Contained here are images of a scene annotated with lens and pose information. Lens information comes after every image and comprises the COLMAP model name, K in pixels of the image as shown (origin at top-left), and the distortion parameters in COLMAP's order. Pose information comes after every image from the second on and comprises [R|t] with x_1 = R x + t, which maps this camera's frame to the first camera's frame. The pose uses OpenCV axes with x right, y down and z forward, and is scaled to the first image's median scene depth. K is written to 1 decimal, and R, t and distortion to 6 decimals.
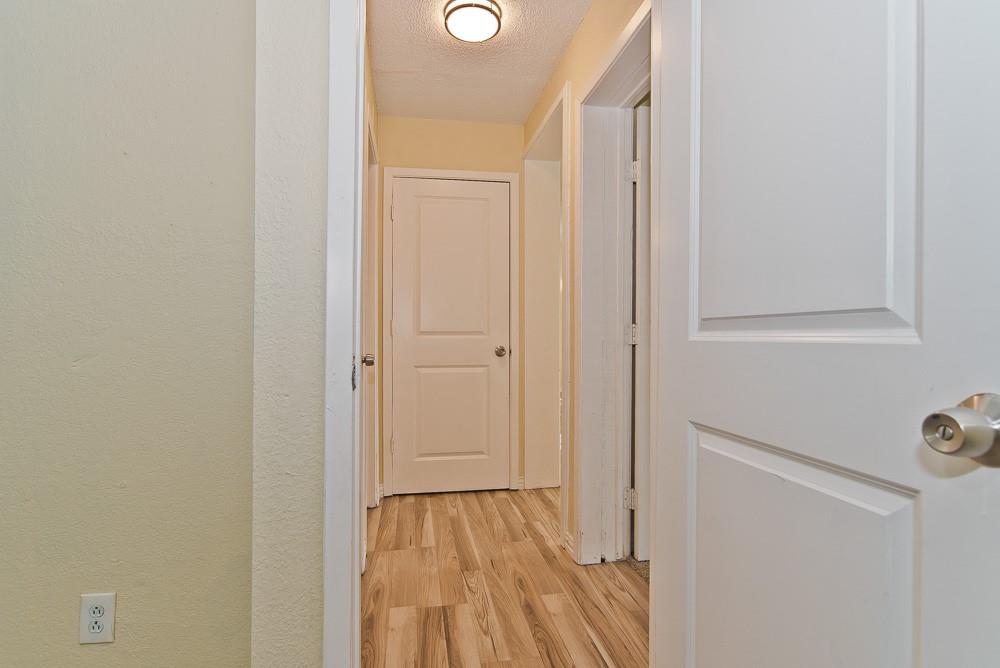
lens RADIAL K [[499.1, 0, 496.1], [0, 499.1, 333.5], [0, 0, 1]] dist [0.001276, -0.000378]
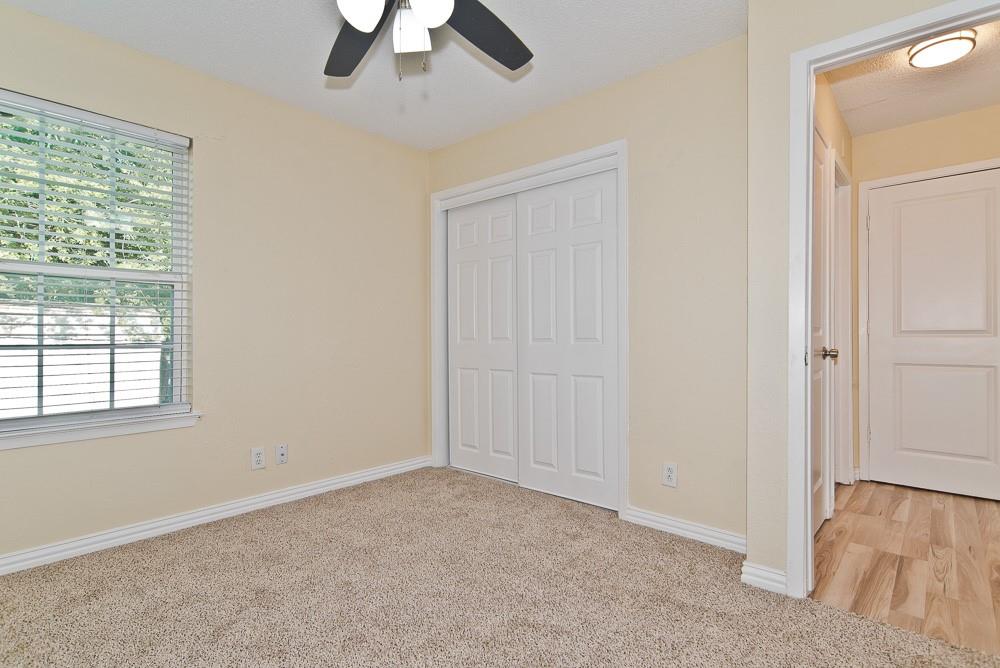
lens RADIAL K [[499.1, 0, 500.1], [0, 499.1, 338.9], [0, 0, 1]] dist [0.001276, -0.000378]
pose [[0.627087, -0.000146, -0.778949, 0.200359], [0.007506, 0.999955, 0.005856, 0.000541], [0.778913, -0.009519, 0.627060, -0.458432]]
